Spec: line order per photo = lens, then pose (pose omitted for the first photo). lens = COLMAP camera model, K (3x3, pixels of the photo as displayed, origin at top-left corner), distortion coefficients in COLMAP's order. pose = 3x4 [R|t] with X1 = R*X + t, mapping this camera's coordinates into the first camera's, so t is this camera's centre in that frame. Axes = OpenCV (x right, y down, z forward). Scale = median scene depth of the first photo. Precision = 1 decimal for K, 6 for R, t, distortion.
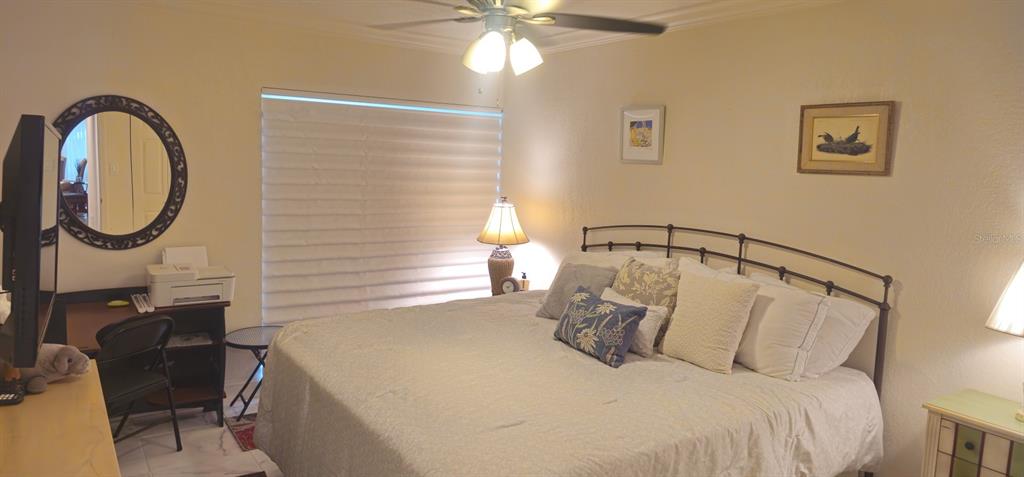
lens RADIAL K [[703.4, 0, 502.4], [0, 703.4, 215.8], [0, 0, 1]] dist [0.050011, -0.041274]
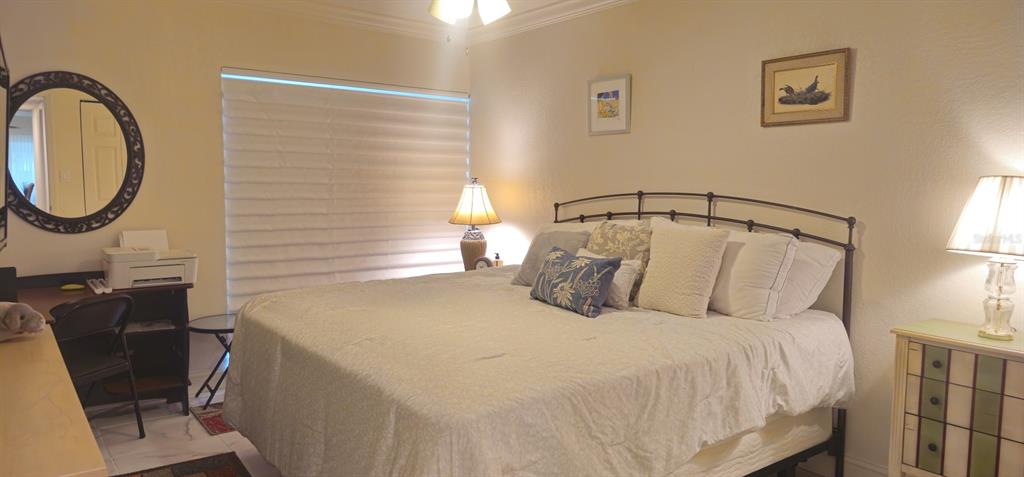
lens RADIAL K [[702.7, 0, 514.8], [0, 702.7, 243.1], [0, 0, 1]] dist [0.050080, -0.043602]
pose [[0.997283, -0.031420, 0.066623, -0.012235], [0.033306, 0.999070, -0.027392, 0.122838], [-0.065700, 0.029536, 0.997402, 0.009050]]
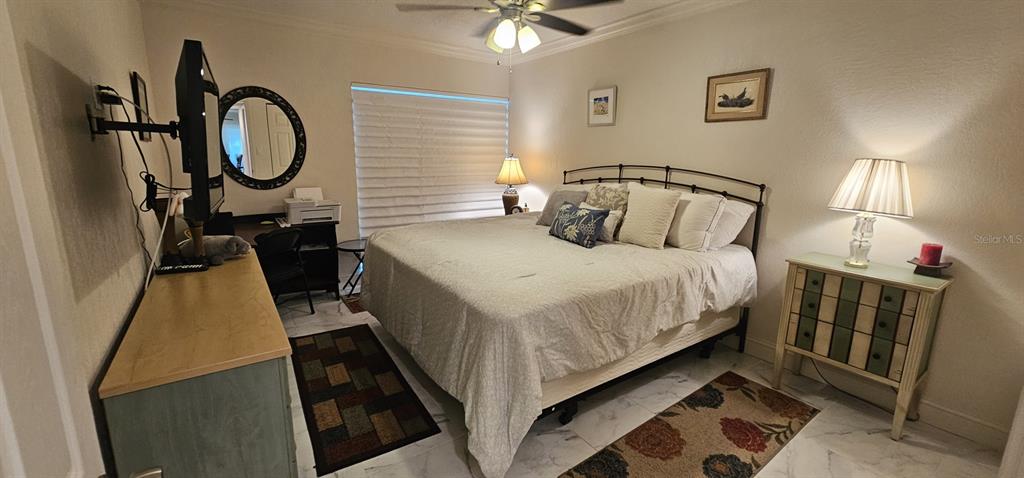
lens RADIAL K [[429.7, 0, 509.8], [0, 429.7, 239.5], [0, 0, 1]] dist [-0.001714, -0.000661]
pose [[0.999525, -0.025892, 0.016698, -0.029143], [0.024324, 0.995817, 0.088077, 0.100063], [-0.018909, -0.087629, 0.995974, 0.056740]]
